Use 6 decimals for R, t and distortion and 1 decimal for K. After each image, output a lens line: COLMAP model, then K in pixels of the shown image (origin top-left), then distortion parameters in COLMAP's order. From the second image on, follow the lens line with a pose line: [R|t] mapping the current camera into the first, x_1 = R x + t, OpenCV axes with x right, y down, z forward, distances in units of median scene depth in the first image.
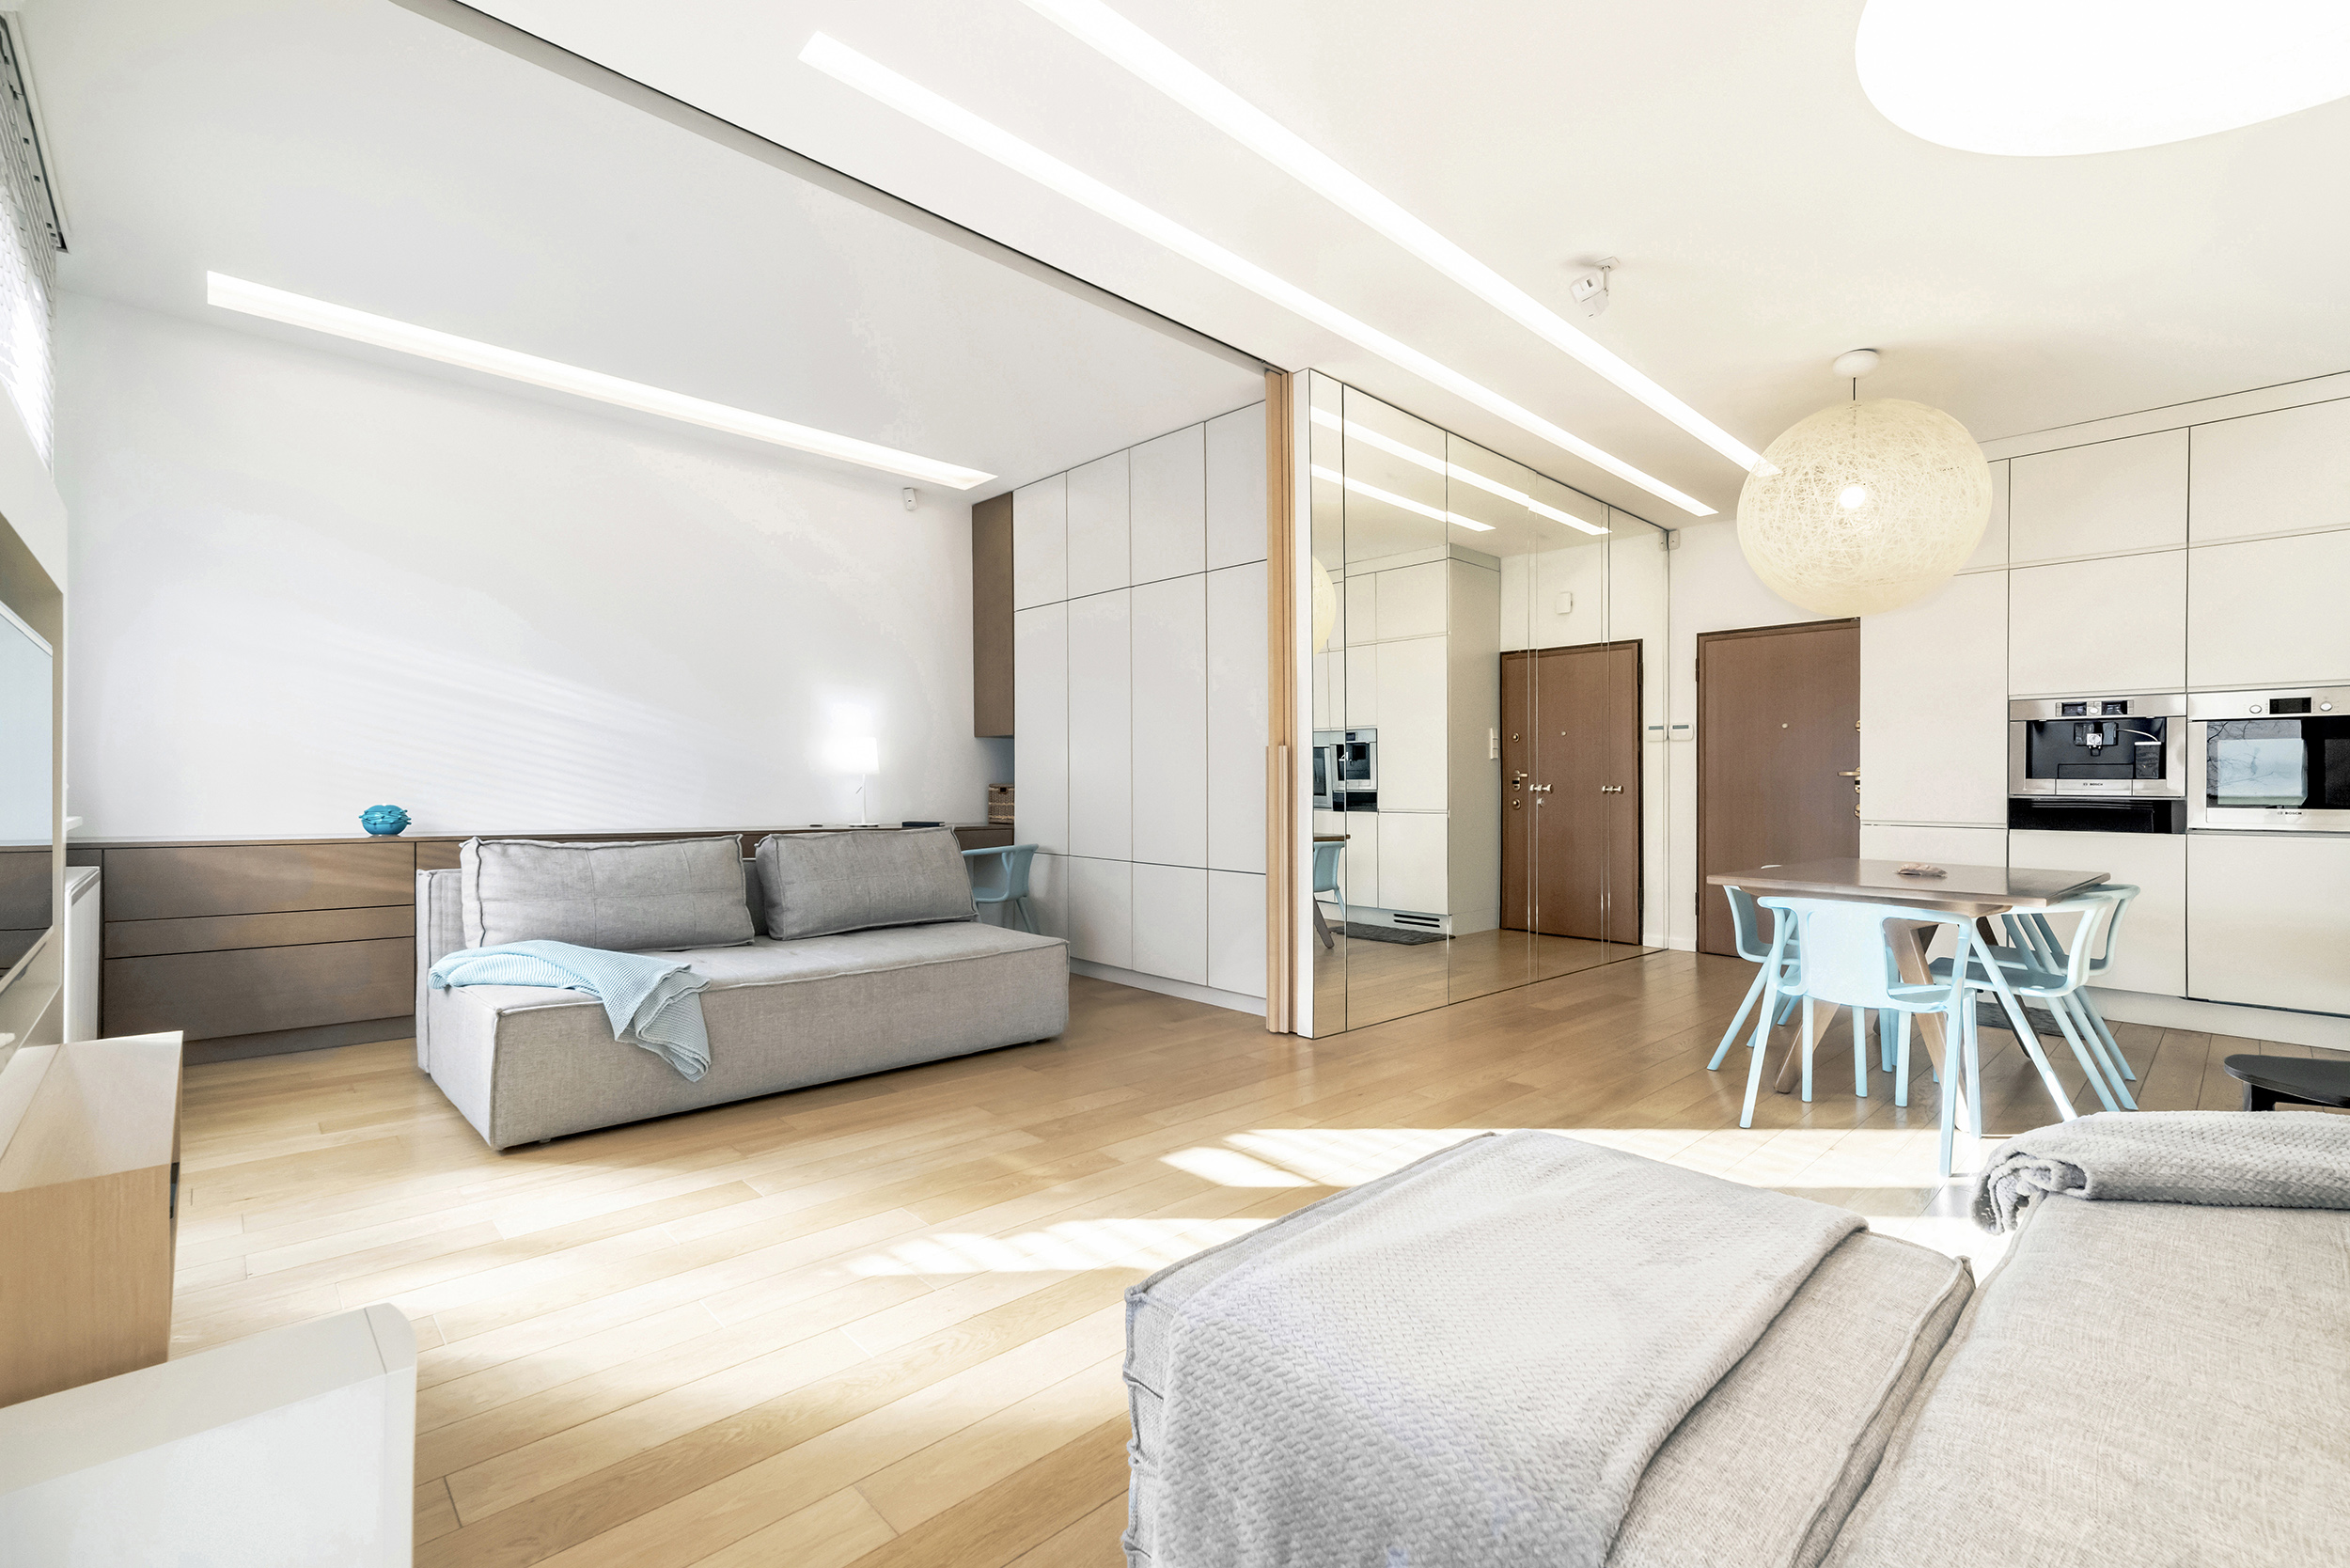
lens RADIAL K [[1035.6, 0, 1168.2], [0, 1035.6, 797.3], [0, 0, 1]] dist [0.000993, 0.000192]
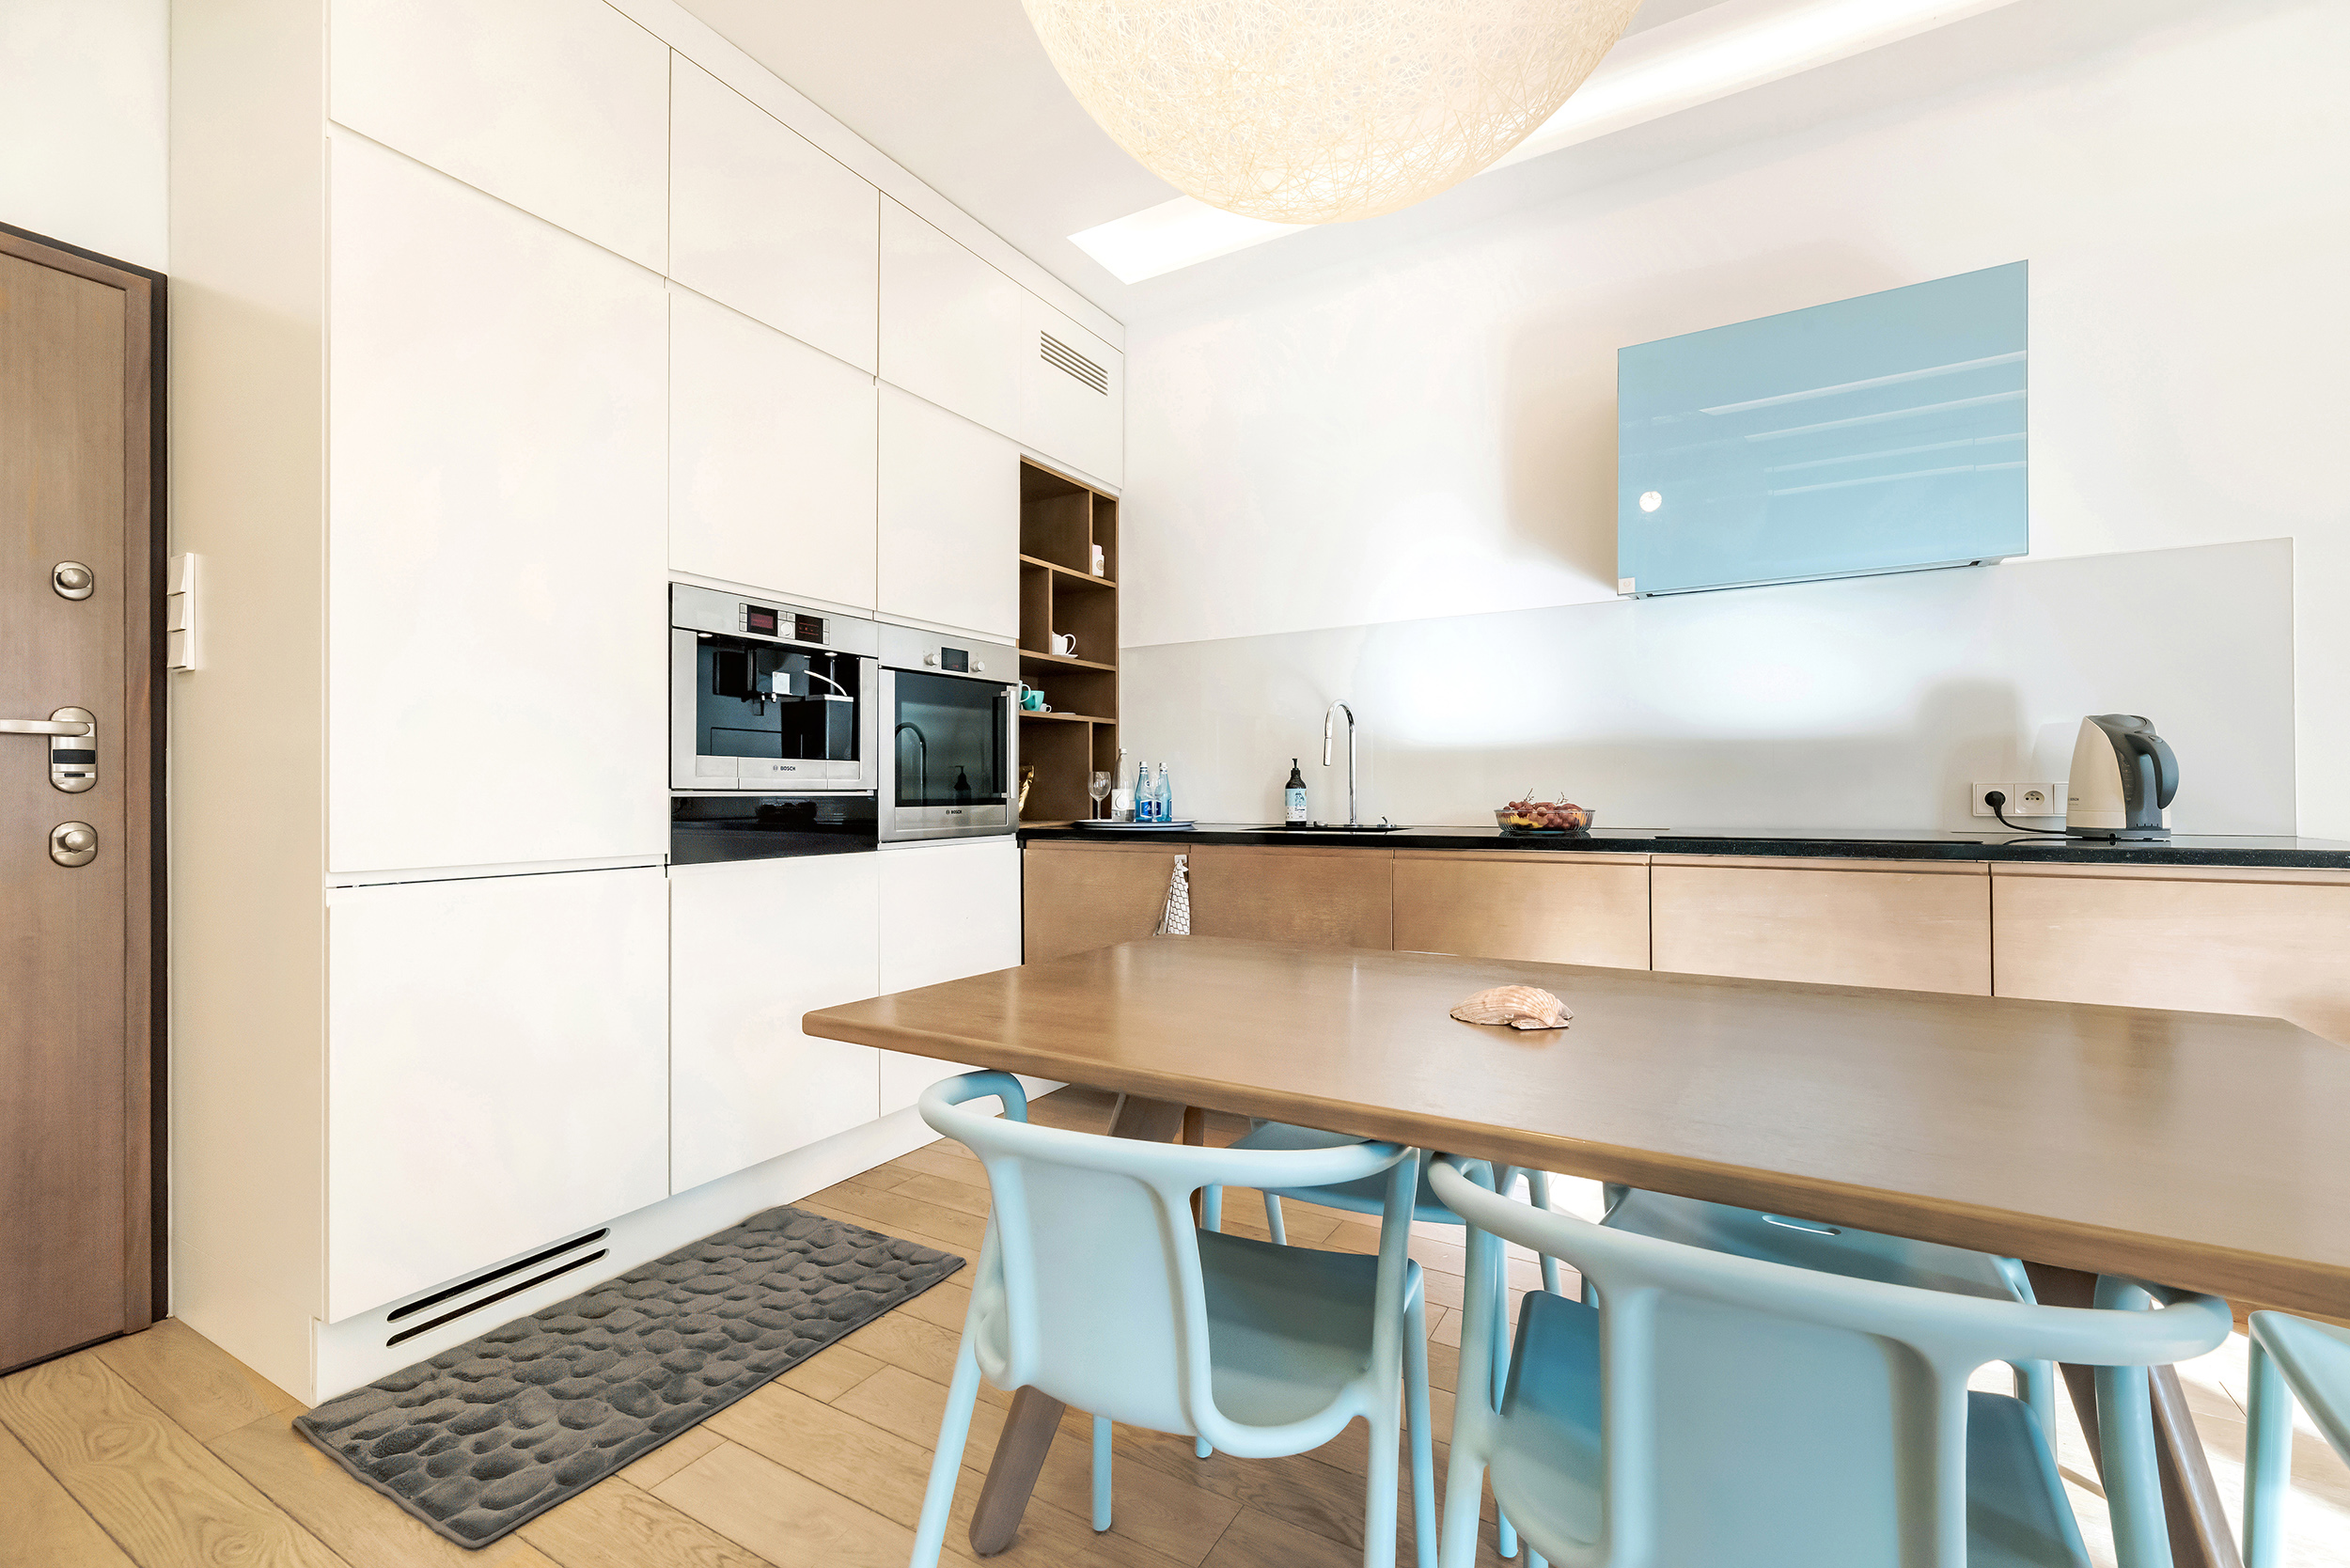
lens RADIAL K [[997.9, 0, 1174.8], [0, 997.9, 785.5], [0, 0, 1]] dist [0.000463, 0.000721]
pose [[-0.282361, -0.011431, 0.959240, 0.357601], [-0.001156, 0.999932, 0.011575, -0.010545], [-0.959308, 0.002159, -0.282355, 0.972920]]
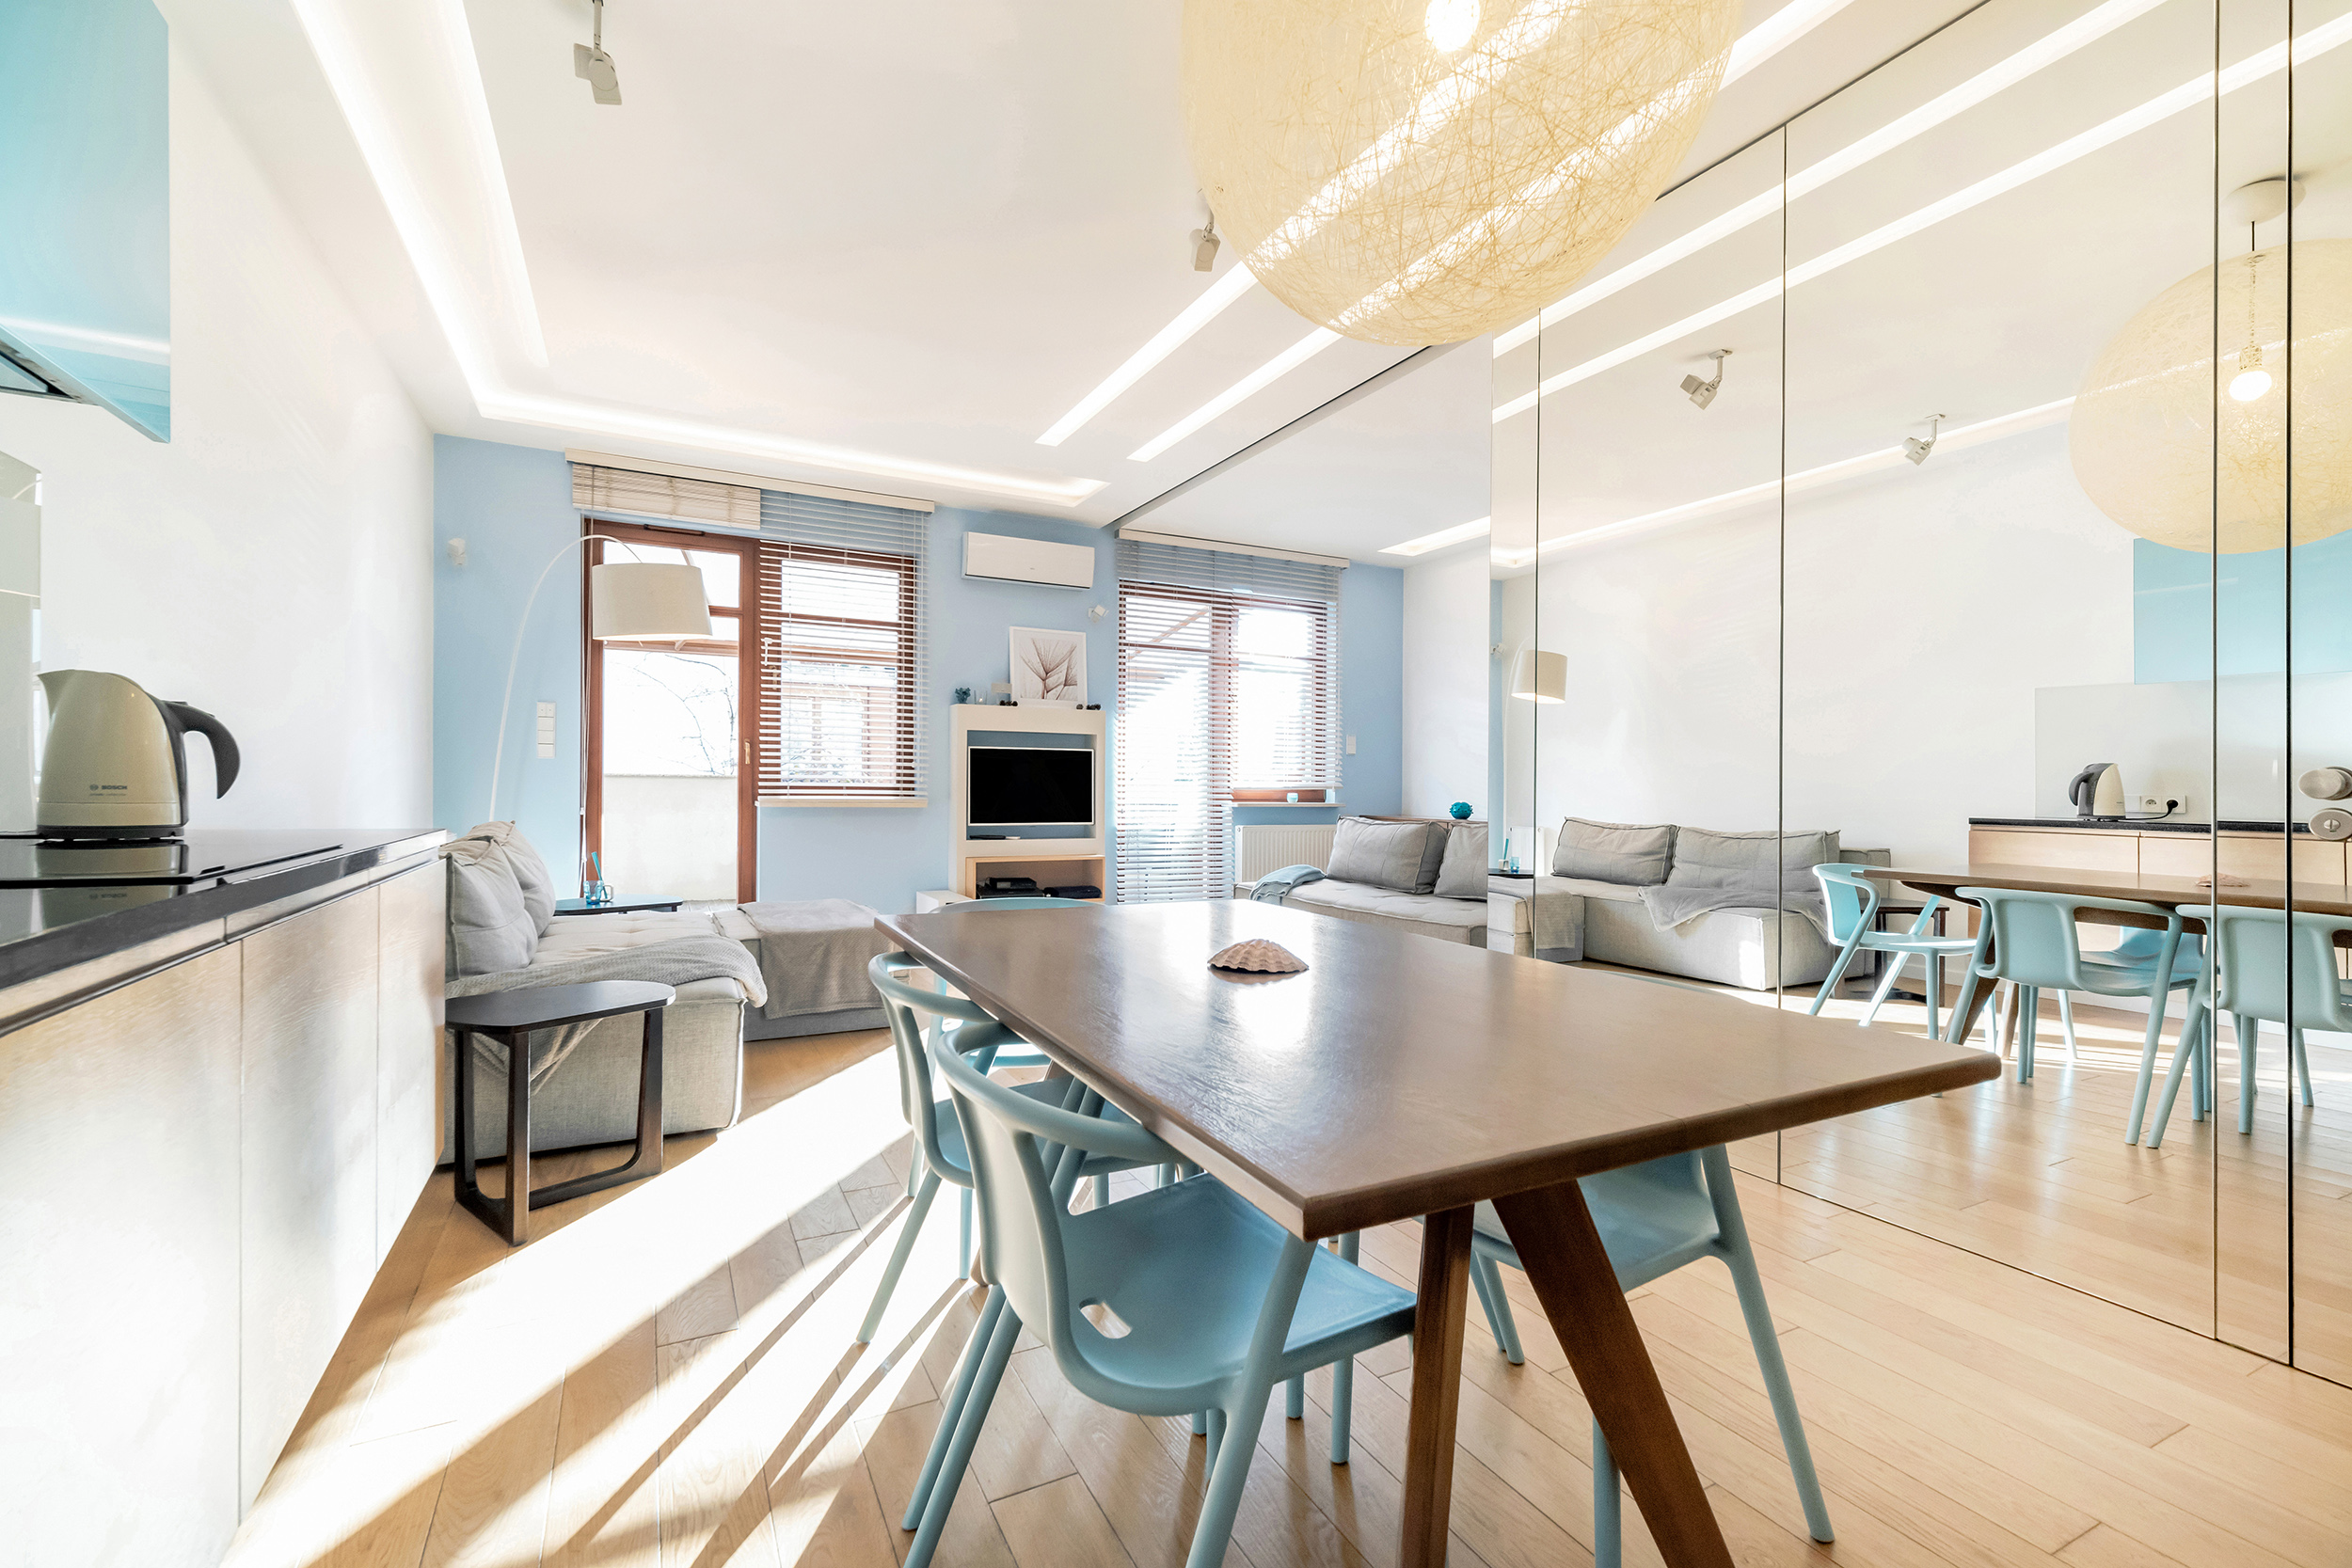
lens RADIAL K [[1001.9, 0, 1176.0], [0, 1001.9, 784.0], [0, 0, 1]] dist [-0.002870, 0.000509]
pose [[-0.276188, -0.022928, -0.960830, 0.925988], [-0.017462, 0.999670, -0.018835, 0.000266], [0.960945, 0.011576, -0.276497, 0.867269]]
